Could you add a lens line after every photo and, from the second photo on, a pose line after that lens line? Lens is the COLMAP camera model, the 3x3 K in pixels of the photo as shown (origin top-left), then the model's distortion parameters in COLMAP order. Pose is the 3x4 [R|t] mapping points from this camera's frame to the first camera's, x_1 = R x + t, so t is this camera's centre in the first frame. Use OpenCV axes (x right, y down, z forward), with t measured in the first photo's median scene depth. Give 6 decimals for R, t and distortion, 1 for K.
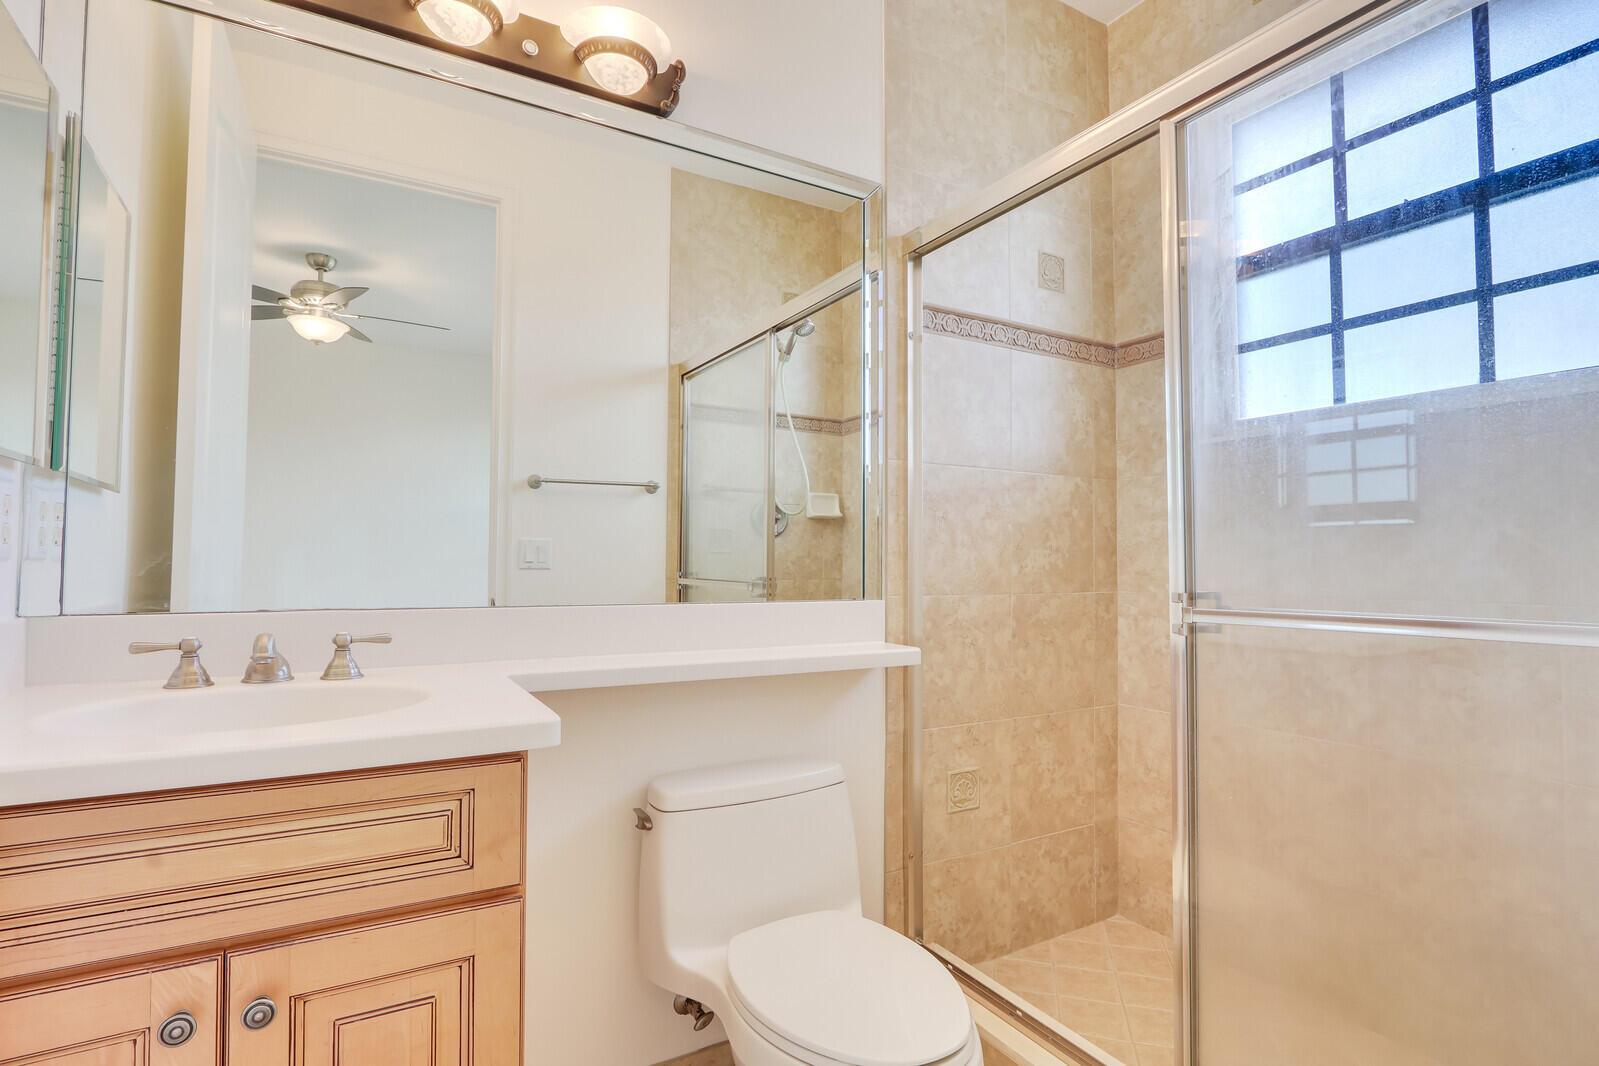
lens RADIAL K [[787.3, 0, 795.7], [0, 787.3, 539.5], [0, 0, 1]] dist [-0.015991, -0.000059]
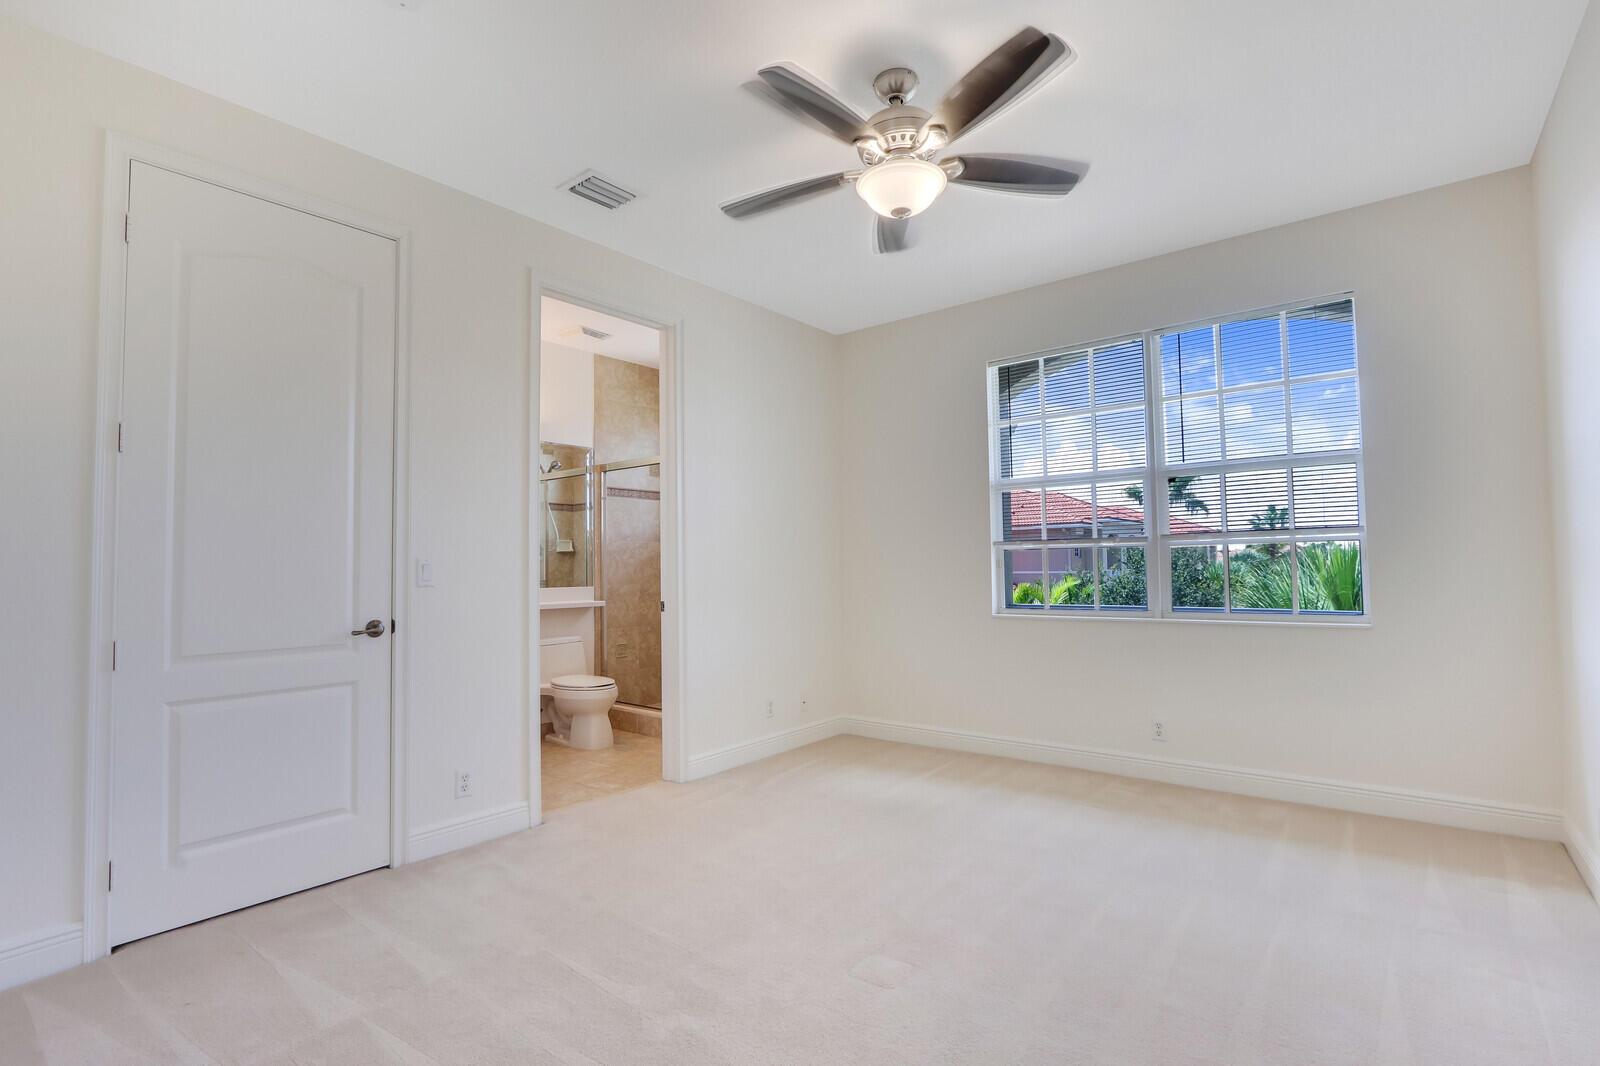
lens RADIAL K [[740.8, 0, 785.8], [0, 740.8, 539.5], [0, 0, 1]] dist [-0.025316, 0.000063]
pose [[0.935594, -0.001702, 0.353073, -0.189744], [0.005757, 0.999929, -0.010435, -0.065994], [-0.353030, 0.011796, 0.935538, -1.819461]]
